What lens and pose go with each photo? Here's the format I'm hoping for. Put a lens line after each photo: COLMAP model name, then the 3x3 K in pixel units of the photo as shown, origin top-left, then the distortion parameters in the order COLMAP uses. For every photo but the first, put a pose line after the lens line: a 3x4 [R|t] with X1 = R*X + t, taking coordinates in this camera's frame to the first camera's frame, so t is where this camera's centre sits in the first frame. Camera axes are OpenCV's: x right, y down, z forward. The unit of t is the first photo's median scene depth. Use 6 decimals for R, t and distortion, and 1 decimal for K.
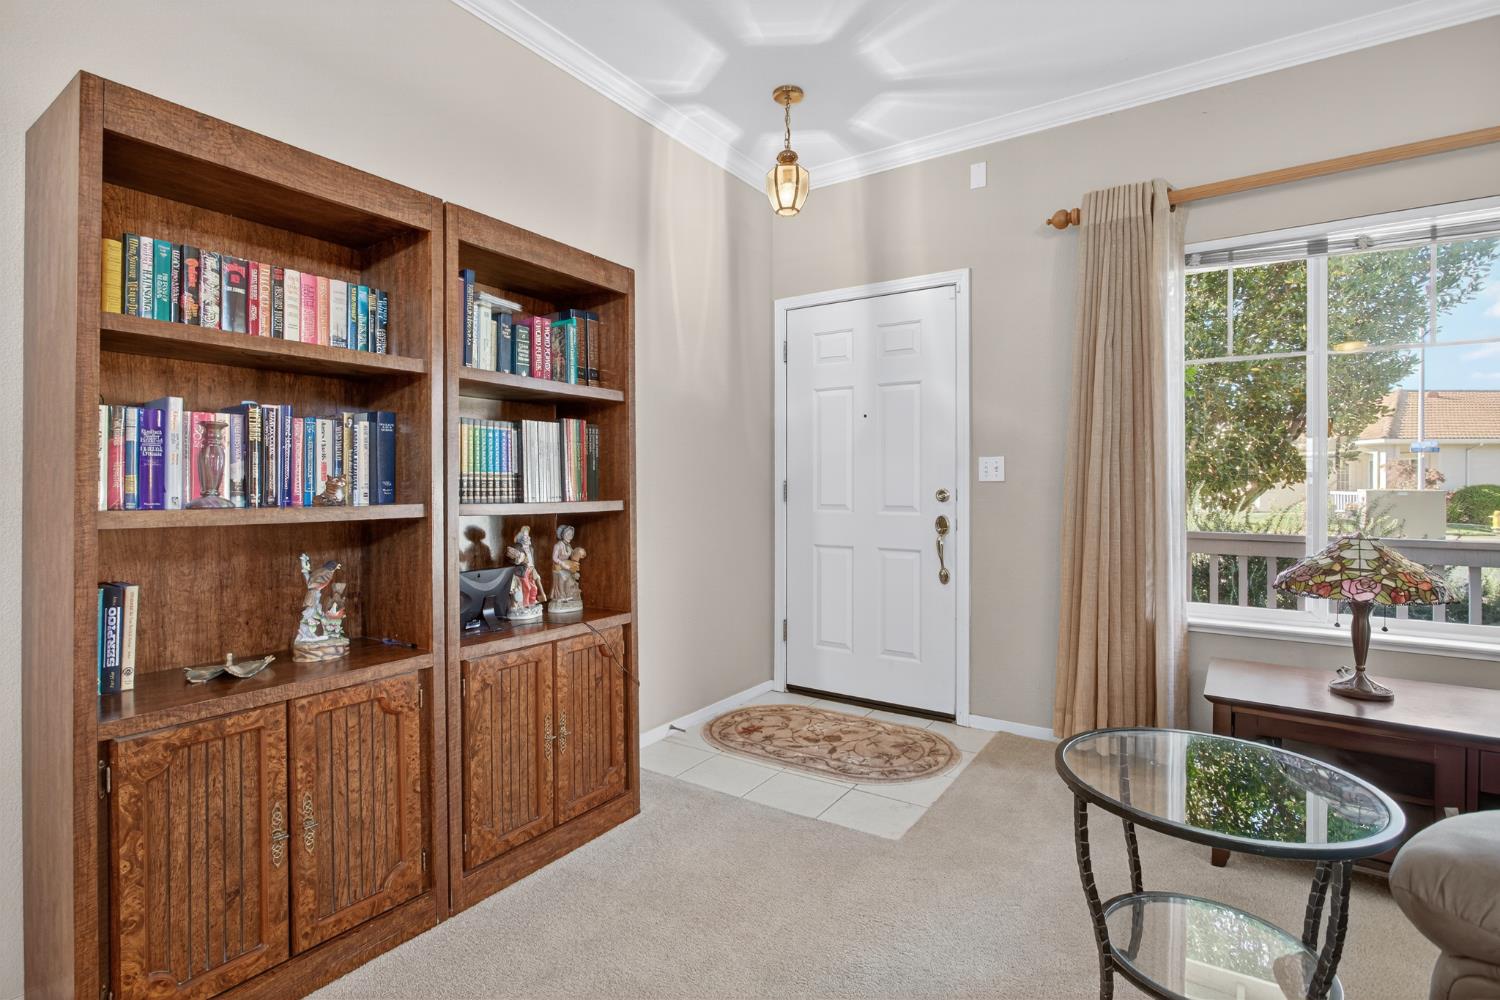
lens RADIAL K [[717.5, 0, 752.9], [0, 717.5, 490.4], [0, 0, 1]] dist [-0.003813, -0.000686]
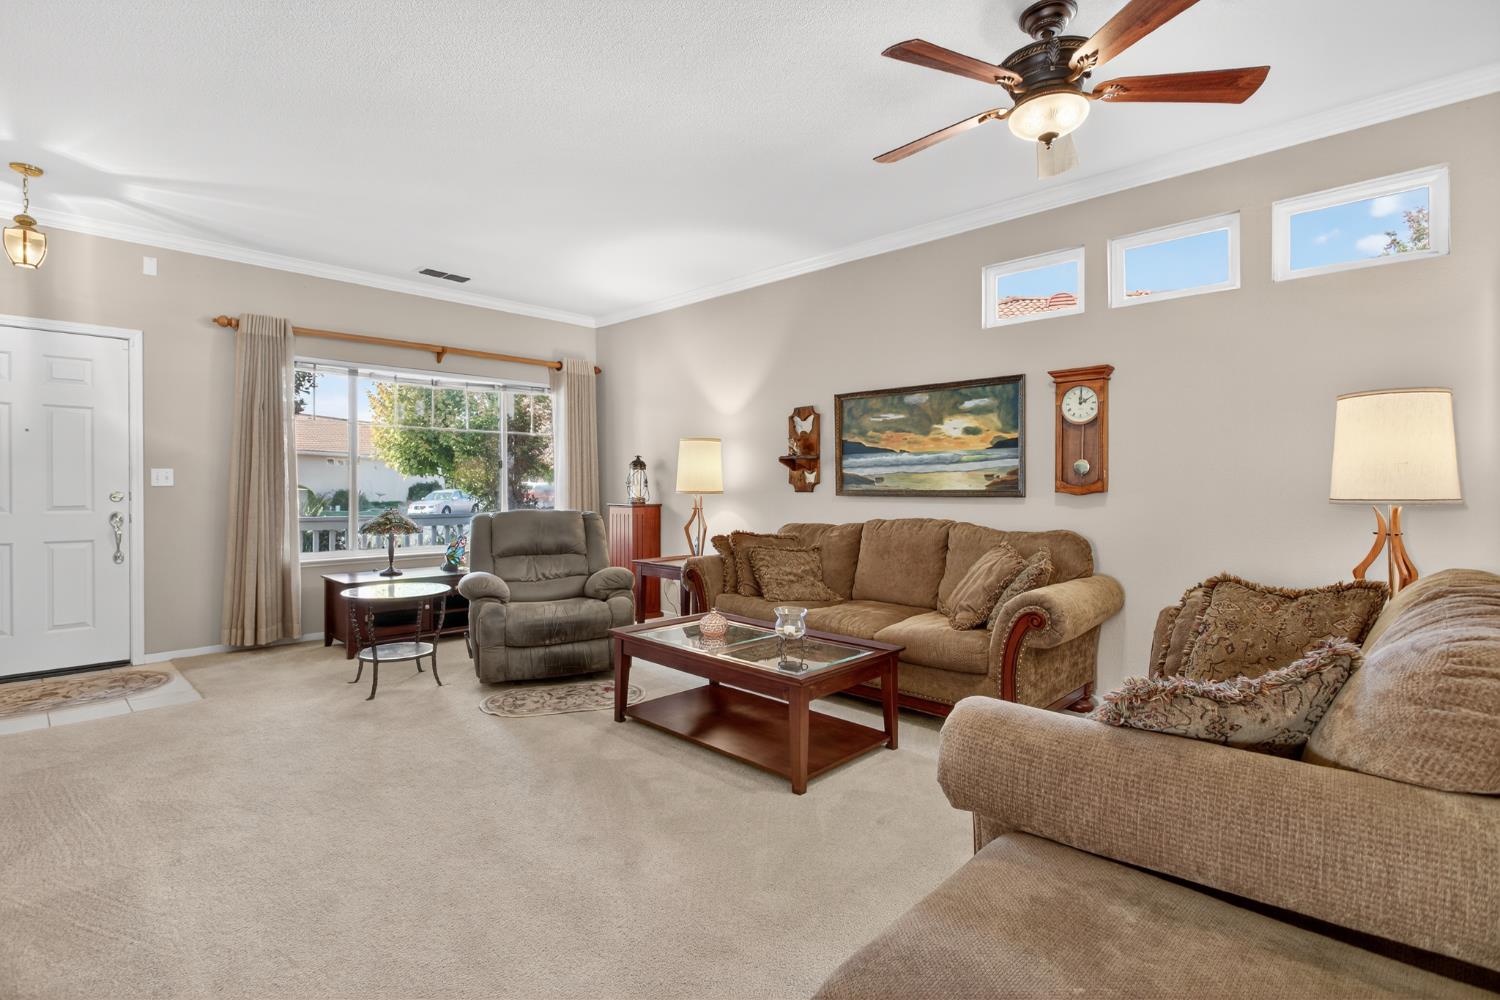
lens RADIAL K [[717.5, 0, 754.0], [0, 717.5, 494.9], [0, 0, 1]] dist [-0.003813, -0.000686]
pose [[0.170817, -0.003003, 0.985298, -0.853560], [0.005084, 0.999985, 0.002166, 0.007360], [-0.985290, 0.004639, 0.170829, -0.389489]]
